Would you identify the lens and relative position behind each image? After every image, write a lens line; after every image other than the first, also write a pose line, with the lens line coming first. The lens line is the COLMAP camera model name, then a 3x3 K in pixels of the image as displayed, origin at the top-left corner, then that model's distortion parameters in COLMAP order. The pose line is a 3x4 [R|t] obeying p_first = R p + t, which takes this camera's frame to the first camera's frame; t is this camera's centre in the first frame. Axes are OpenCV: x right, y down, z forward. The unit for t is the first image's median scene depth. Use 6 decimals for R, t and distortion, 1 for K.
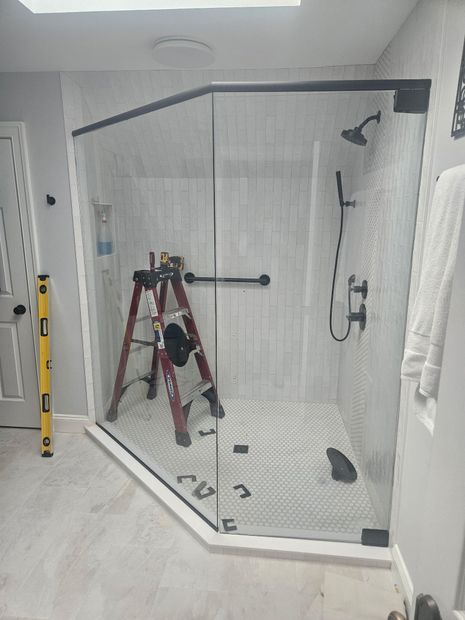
lens RADIAL K [[422.2, 0, 232.4], [0, 422.2, 310.2], [0, 0, 1]] dist [0.034051, -0.000316]
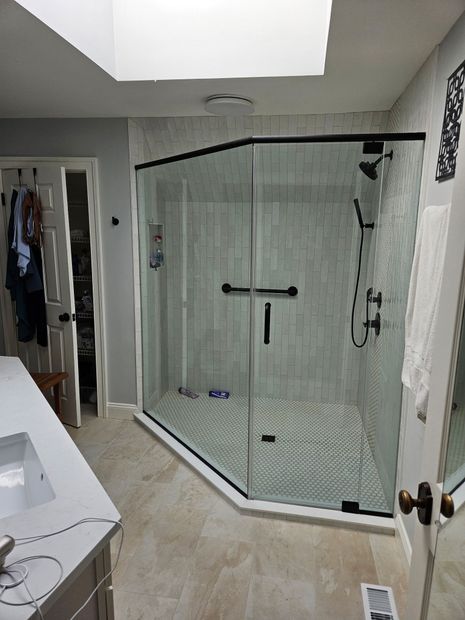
lens RADIAL K [[422.2, 0, 231.8], [0, 422.2, 309.1], [0, 0, 1]] dist [0.034051, -0.000316]
pose [[0.997100, 0.022700, -0.072636, -0.004103], [-0.025259, 0.999085, -0.034501, 0.025931], [0.071787, 0.036236, 0.996762, -0.180402]]
